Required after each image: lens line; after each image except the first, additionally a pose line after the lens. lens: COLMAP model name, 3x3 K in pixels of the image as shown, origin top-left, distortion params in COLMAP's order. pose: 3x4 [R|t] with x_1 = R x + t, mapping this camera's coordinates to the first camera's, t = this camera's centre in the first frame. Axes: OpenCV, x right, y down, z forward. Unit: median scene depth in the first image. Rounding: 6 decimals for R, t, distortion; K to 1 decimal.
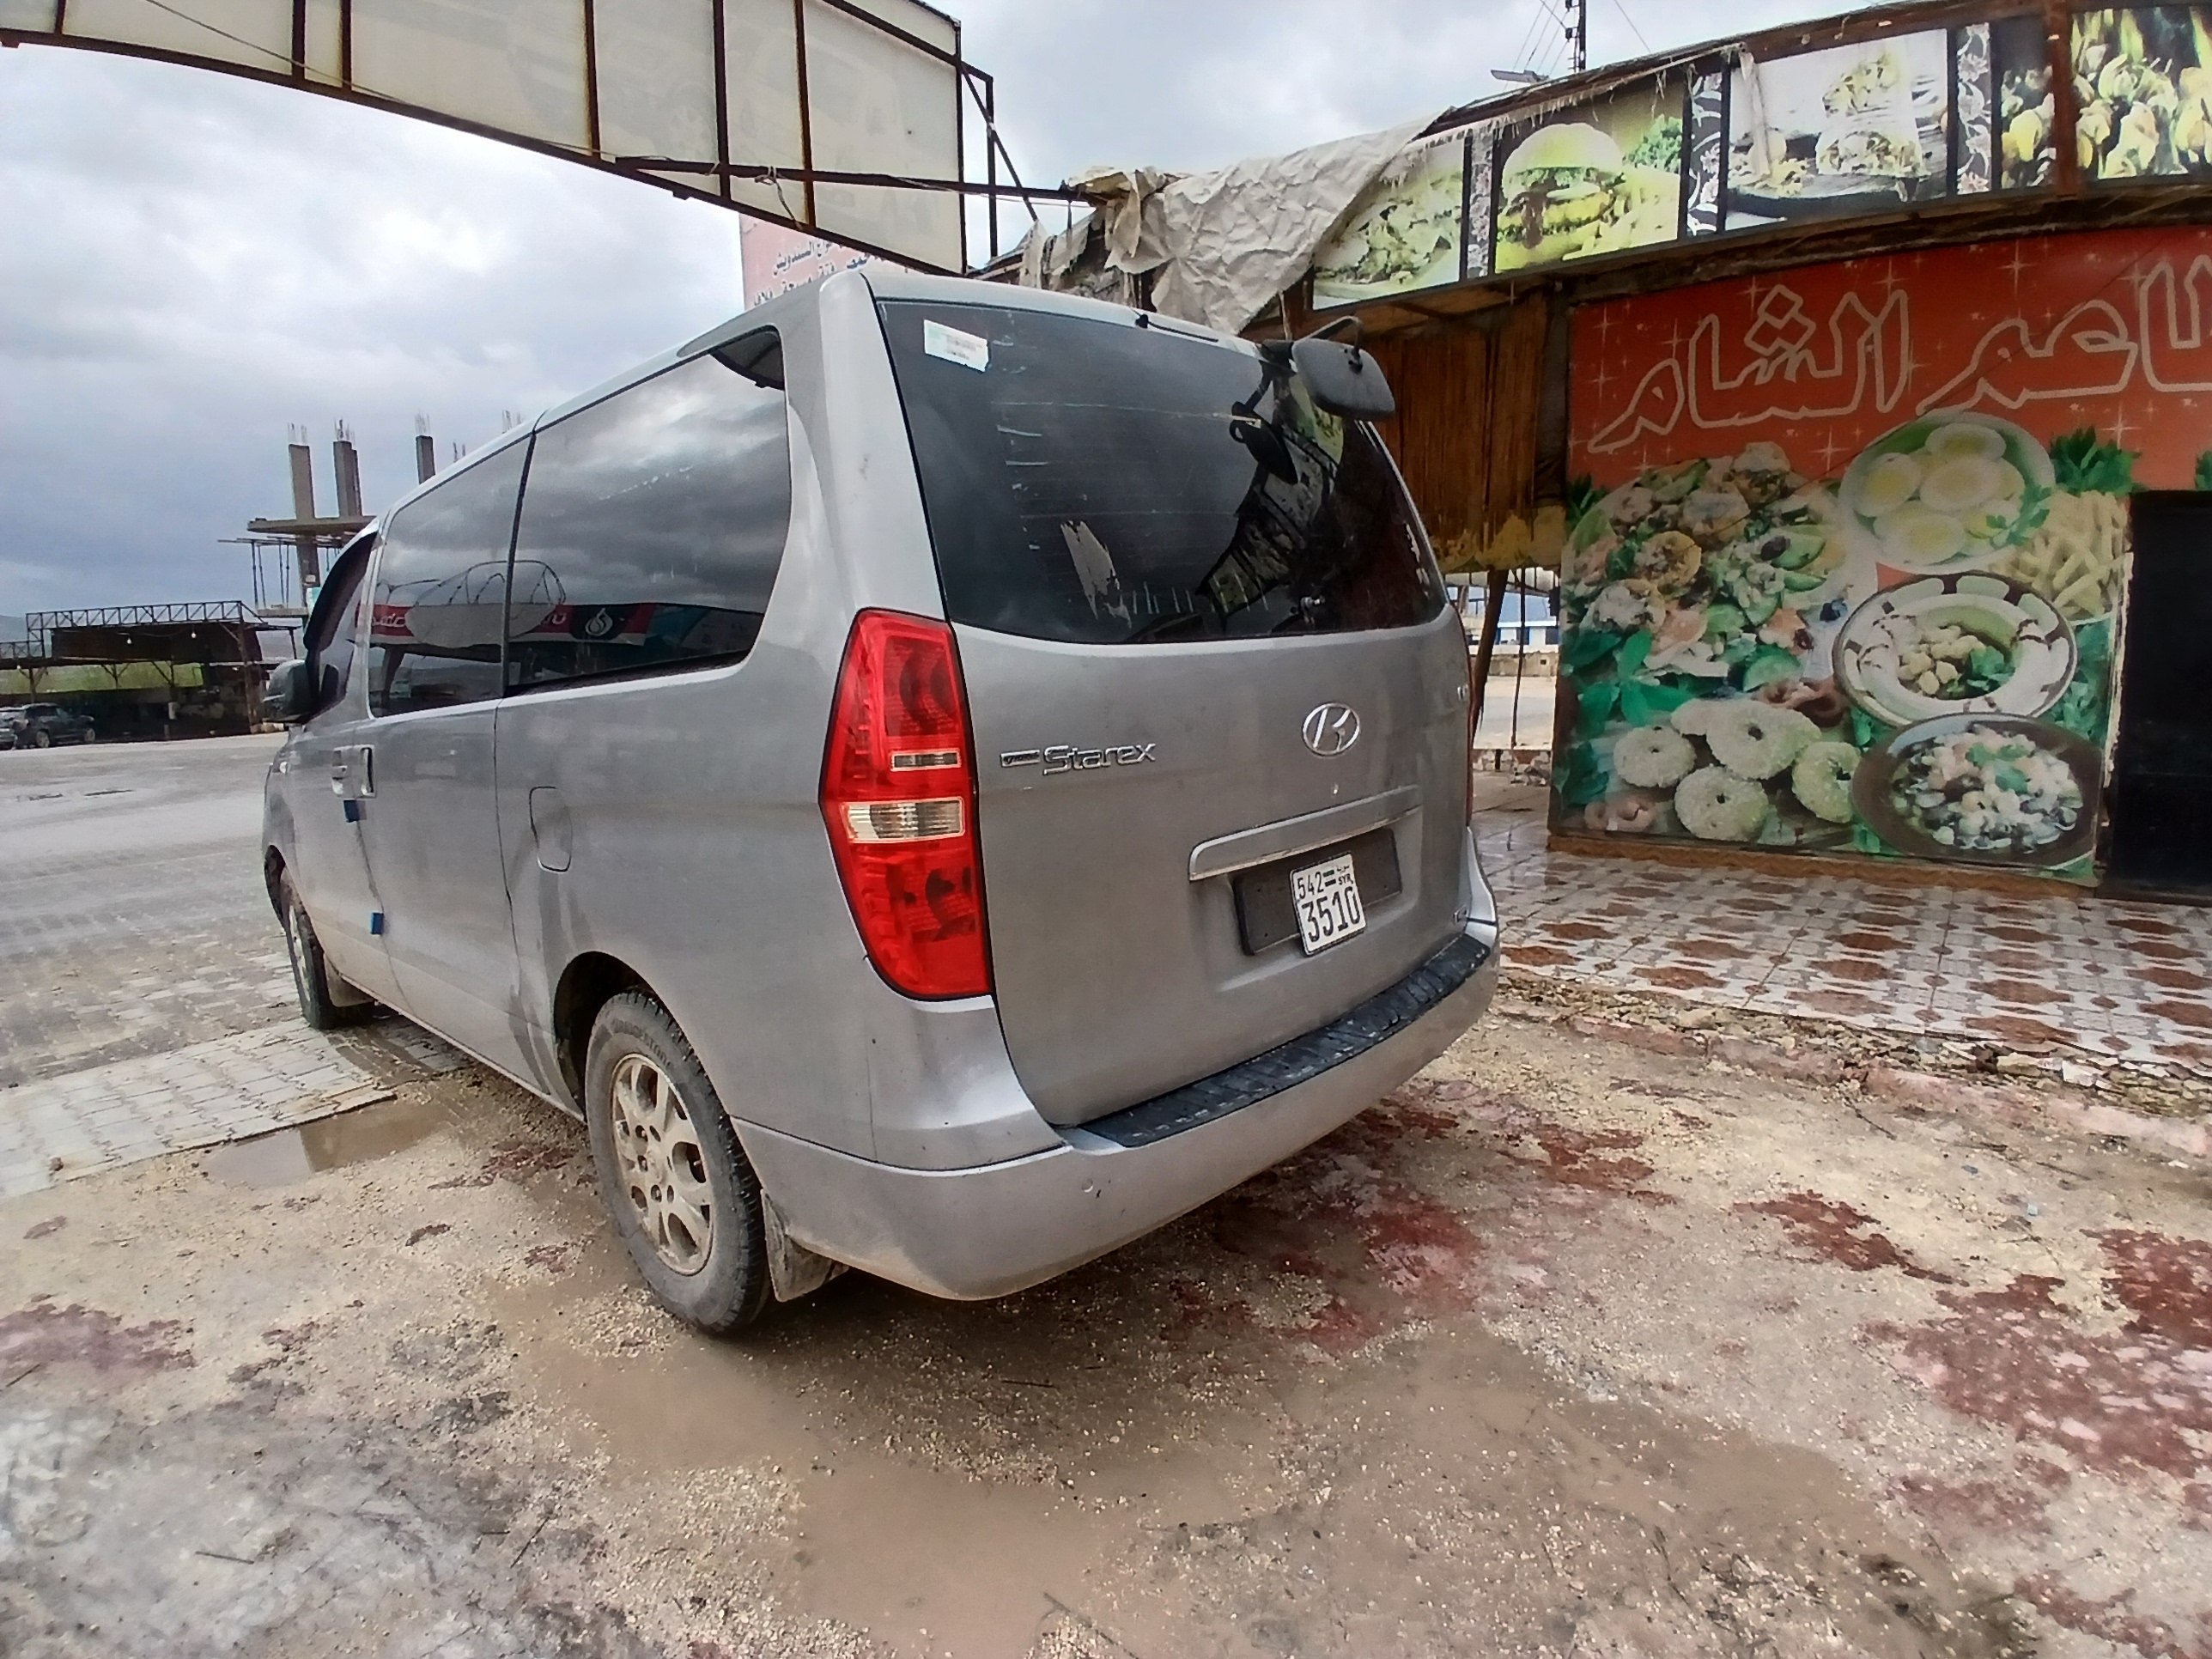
lens RADIAL K [[1091.2, 0, 1099.8], [0, 1091.2, 813.1], [0, 0, 1]] dist [0.000512, -0.038976]
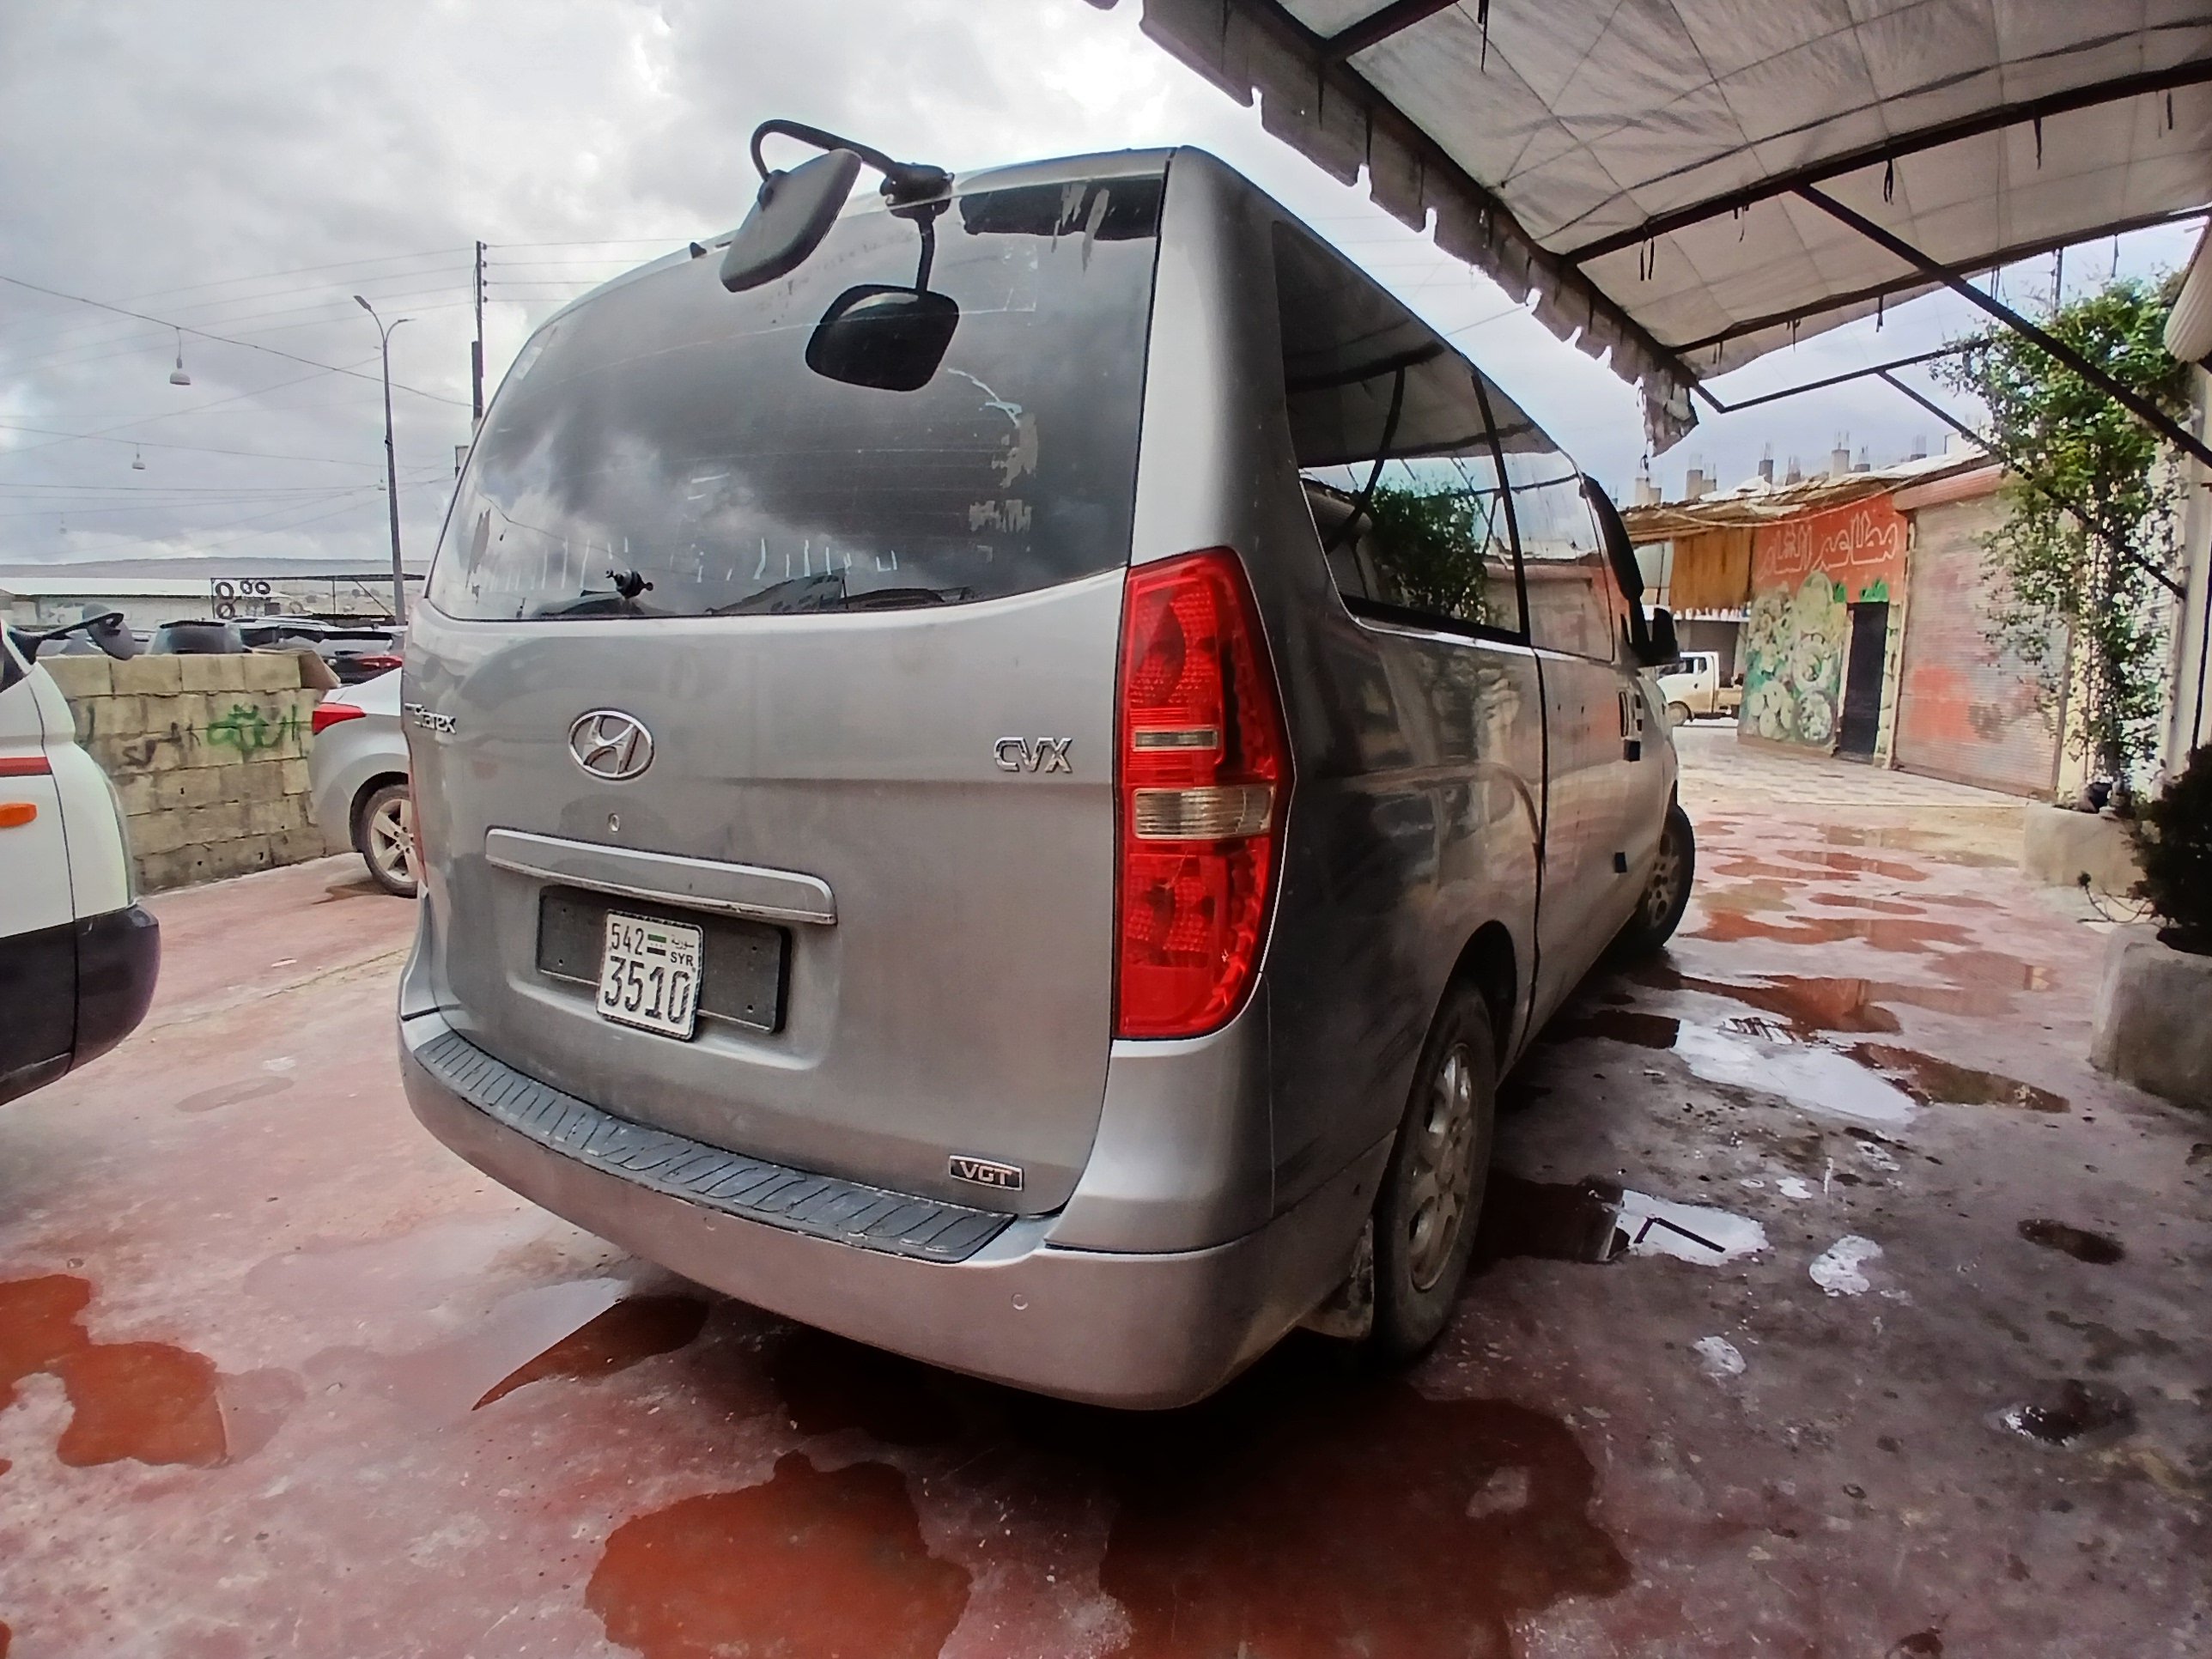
lens RADIAL K [[1091.2, 0, 1099.8], [0, 1091.2, 813.1], [0, 0, 1]] dist [0.000512, -0.038976]
pose [[0.211495, 0.205689, -0.955490, 0.991032], [-0.163341, 0.971294, 0.172936, -0.211781], [0.963634, 0.119495, 0.239022, 1.124618]]
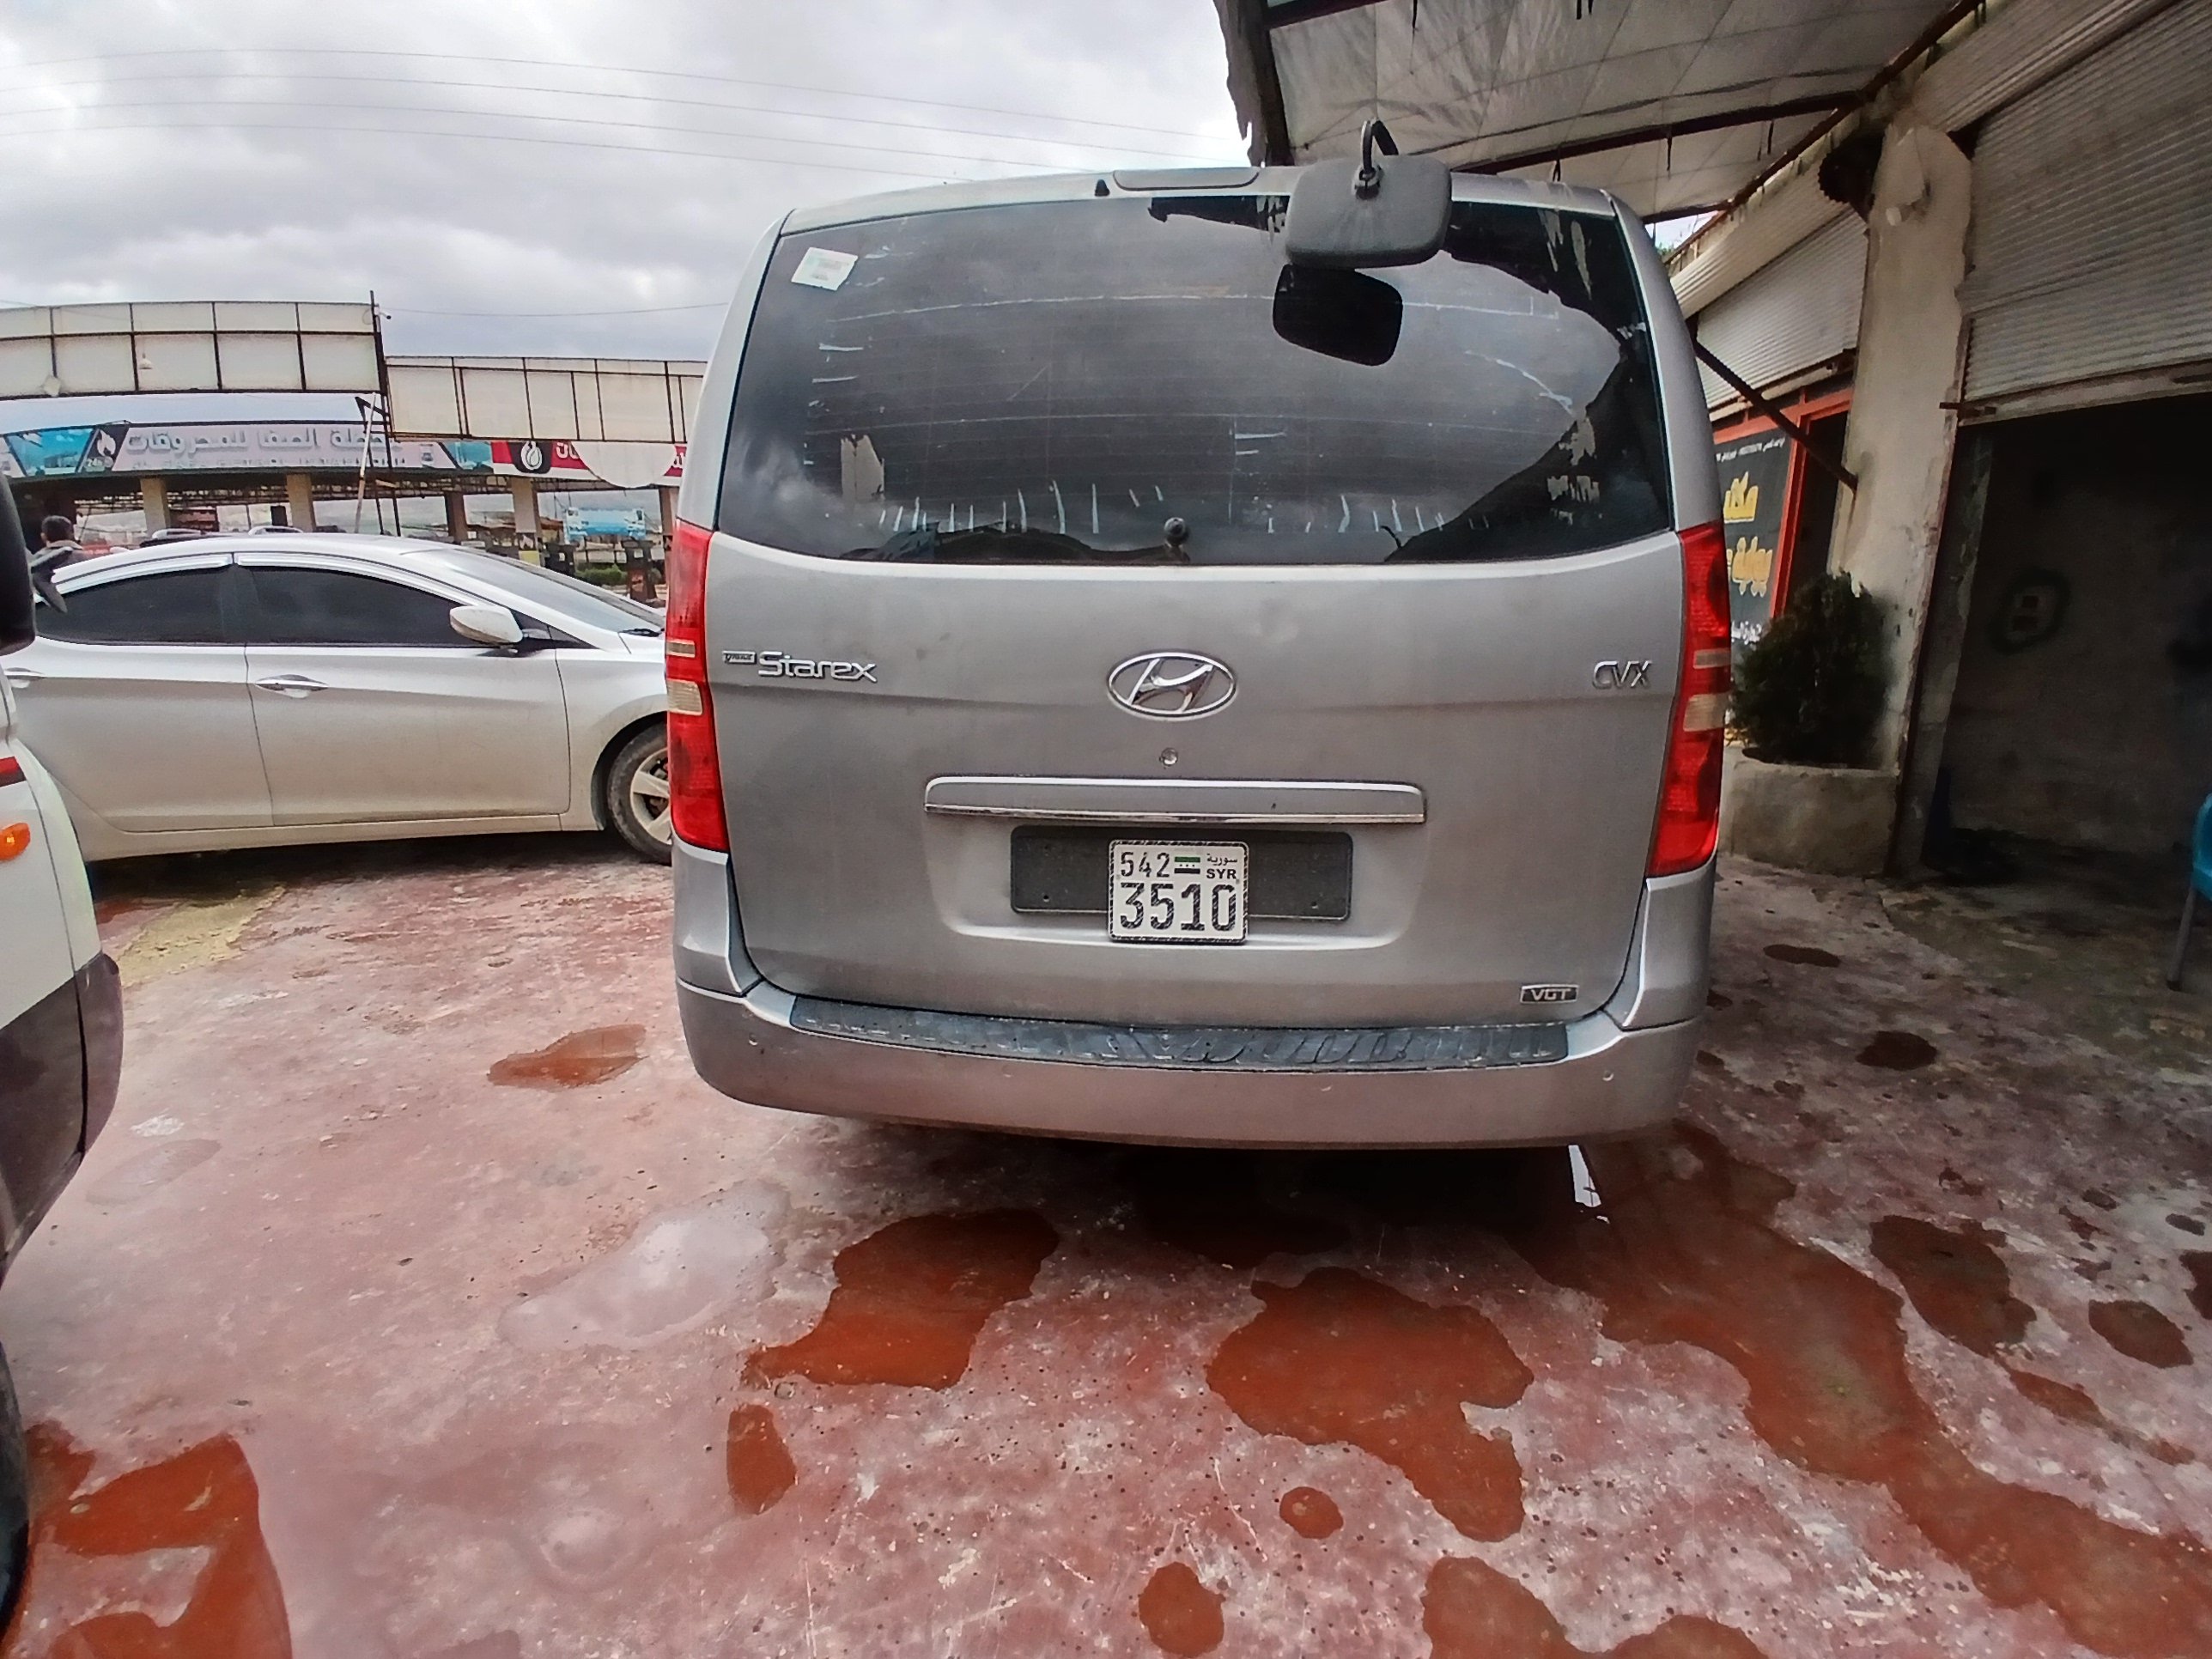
lens RADIAL K [[1091.2, 0, 1099.8], [0, 1091.2, 813.1], [0, 0, 1]] dist [0.000512, -0.038976]
pose [[0.619189, 0.246900, -0.745416, 0.788843], [-0.156959, 0.969040, 0.190590, -0.127609], [0.769395, -0.001012, 0.638772, 0.430810]]
